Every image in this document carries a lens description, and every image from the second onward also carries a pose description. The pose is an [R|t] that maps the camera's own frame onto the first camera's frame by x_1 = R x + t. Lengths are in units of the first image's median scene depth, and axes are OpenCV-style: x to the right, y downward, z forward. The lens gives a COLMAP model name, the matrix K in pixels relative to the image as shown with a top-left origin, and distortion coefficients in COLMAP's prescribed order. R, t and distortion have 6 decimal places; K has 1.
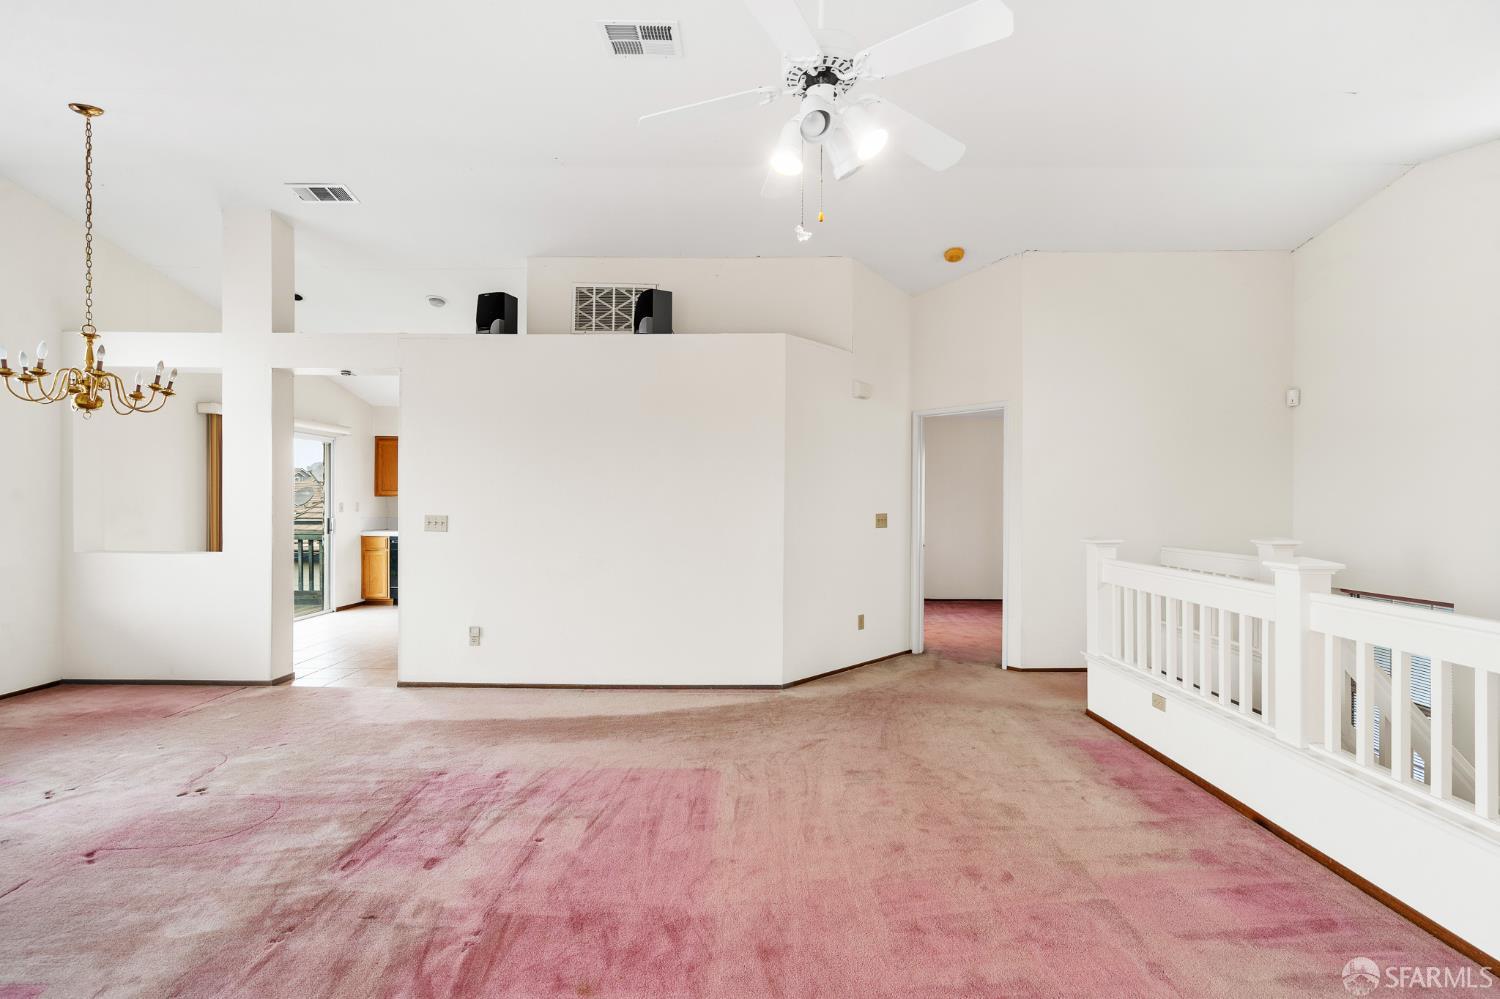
lens RADIAL K [[680.4, 0, 750.4], [0, 680.4, 500.9], [0, 0, 1]] dist [-0.001605, -0.000115]
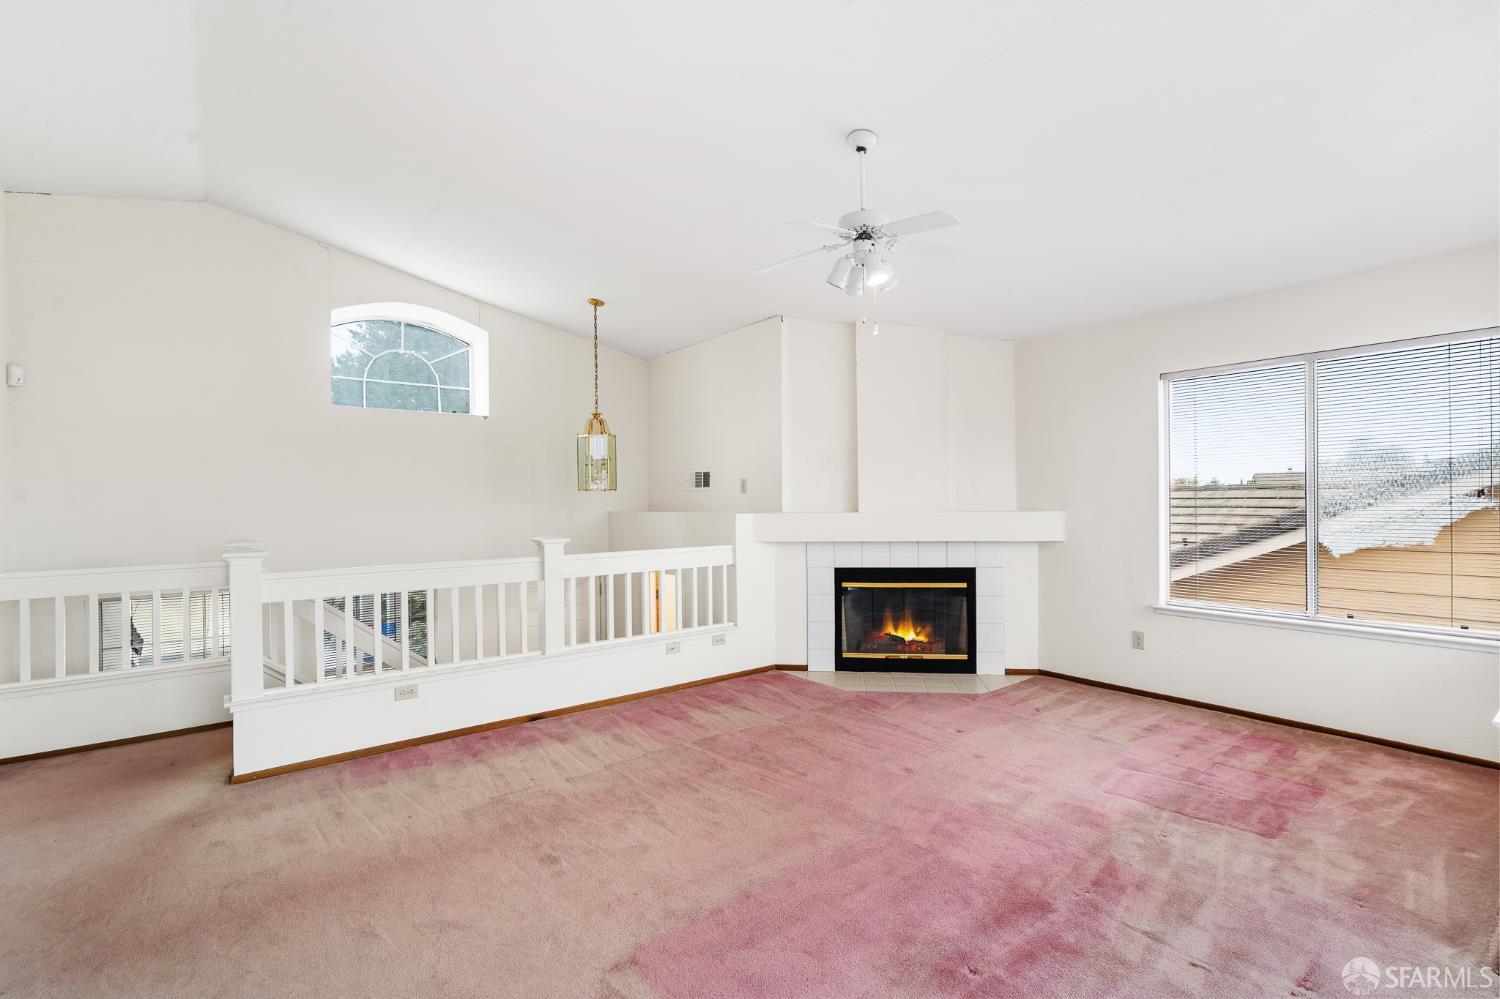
lens RADIAL K [[680.4, 0, 750.4], [0, 680.4, 500.9], [0, 0, 1]] dist [-0.001605, -0.000115]
pose [[-0.615151, 0.002048, 0.788406, -0.473982], [0.008502, 0.999956, 0.004036, 0.000693], [-0.788363, 0.009186, -0.615141, 1.046924]]
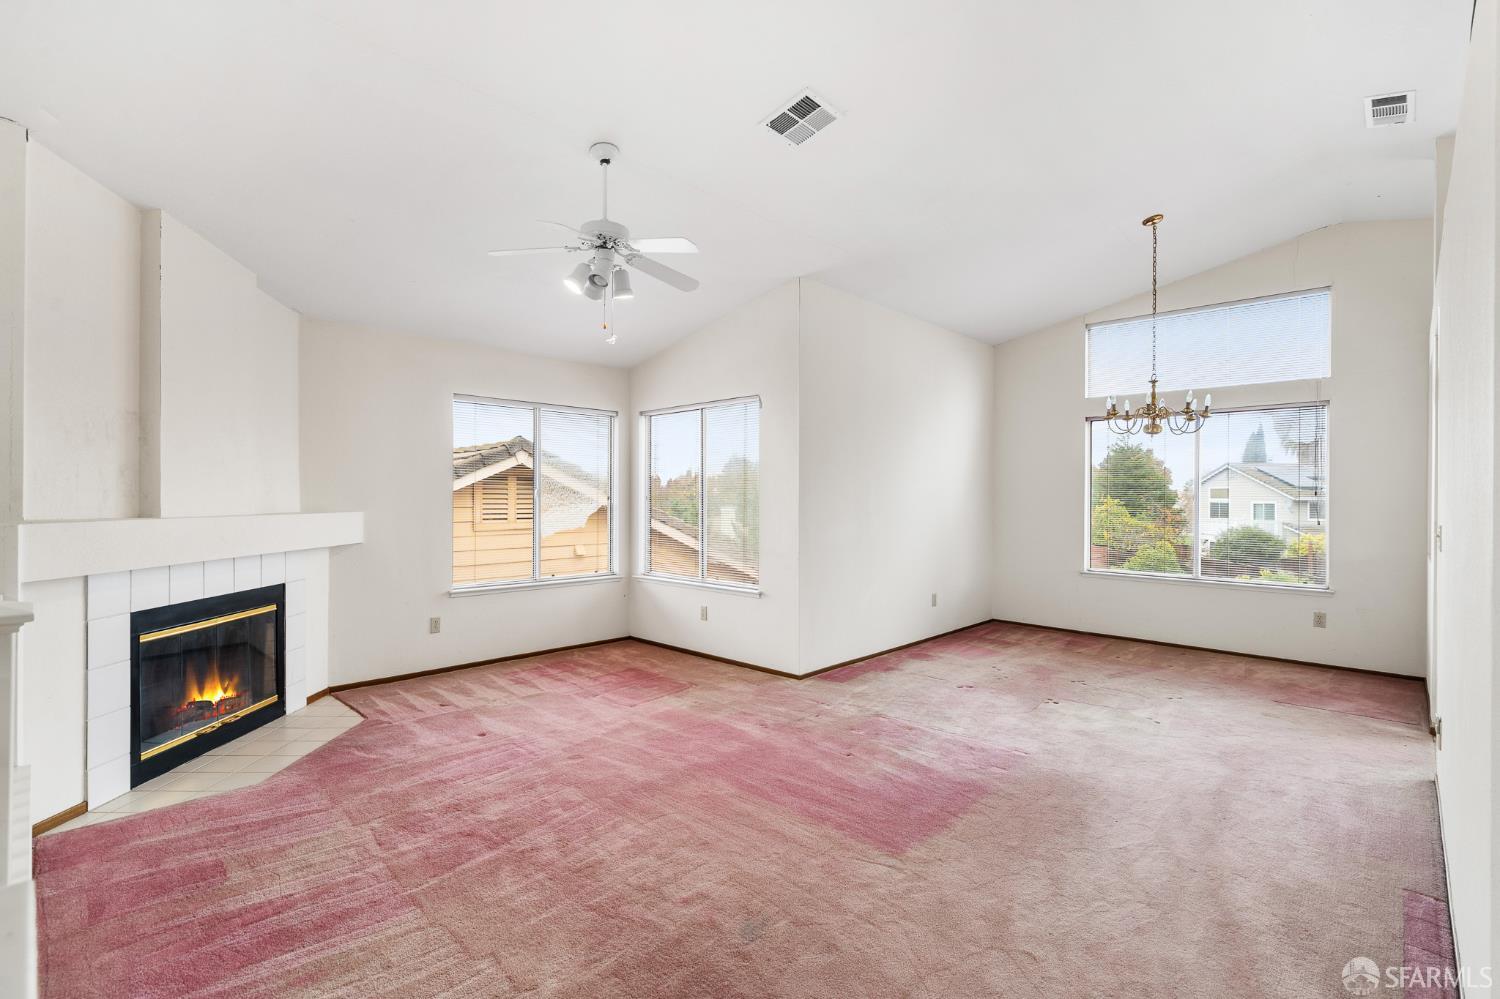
lens RADIAL K [[680.4, 0, 750.4], [0, 680.4, 500.9], [0, 0, 1]] dist [-0.001605, -0.000115]
pose [[-0.690502, -0.002581, -0.723326, 0.503428], [-0.006502, 0.999975, 0.002639, 0.001782], [0.723301, 0.006525, -0.690502, 1.147508]]
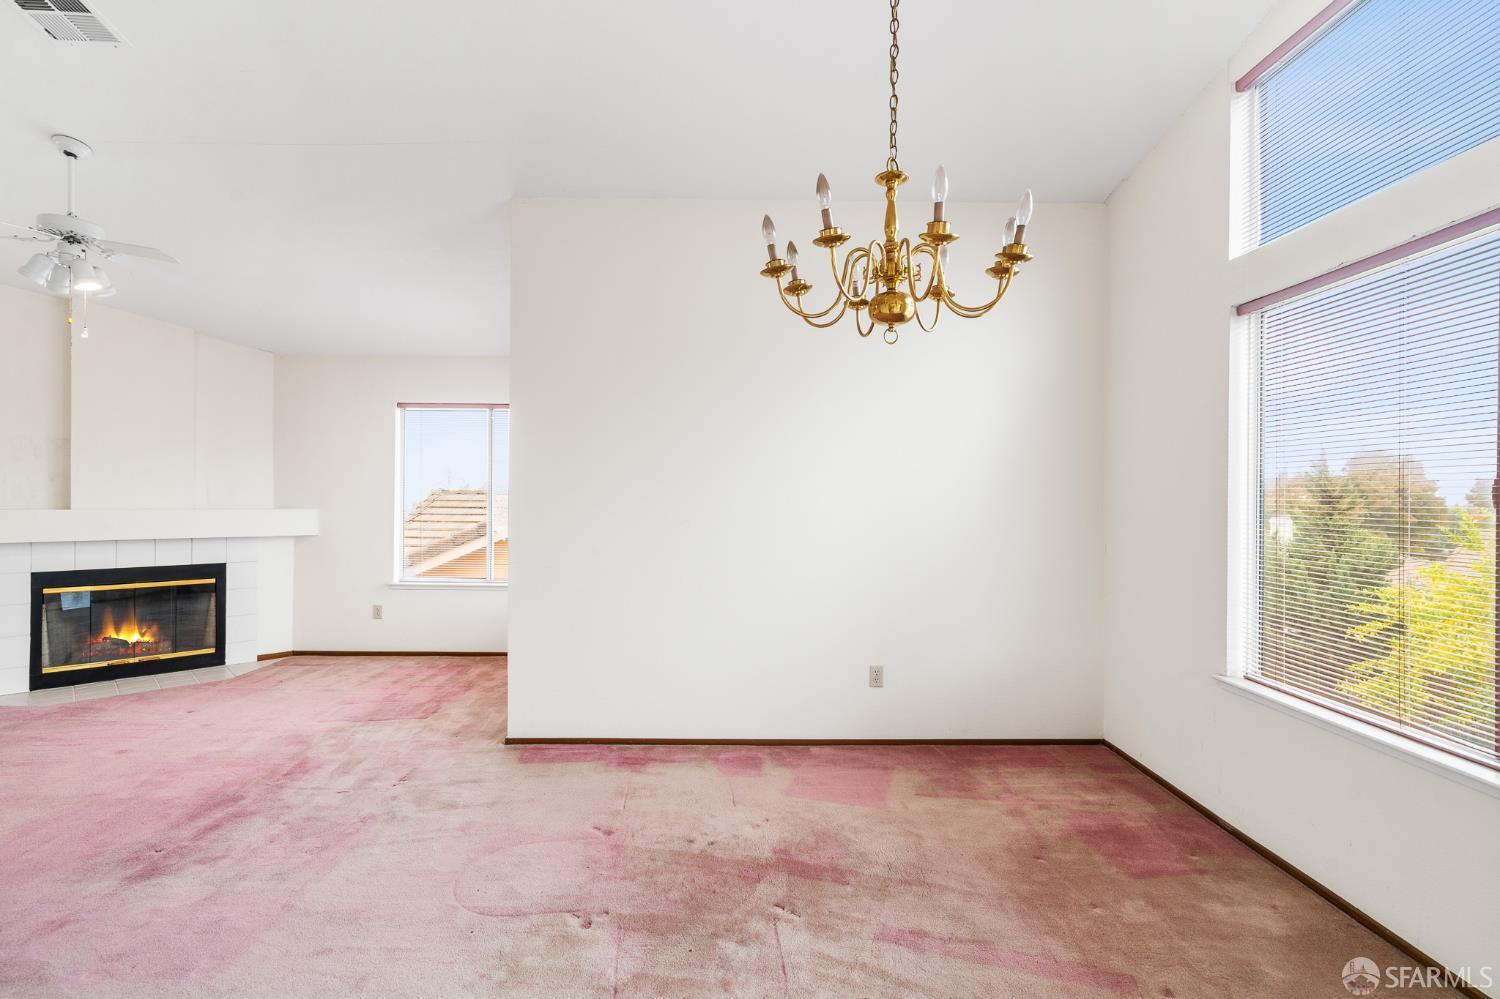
lens RADIAL K [[680.4, 0, 750.4], [0, 680.4, 500.9], [0, 0, 1]] dist [-0.001605, -0.000115]
pose [[-0.999823, -0.011273, -0.015065, -0.725247], [-0.011283, 0.999936, 0.000609, 0.000512], [0.015058, 0.000779, -0.999886, 1.269517]]
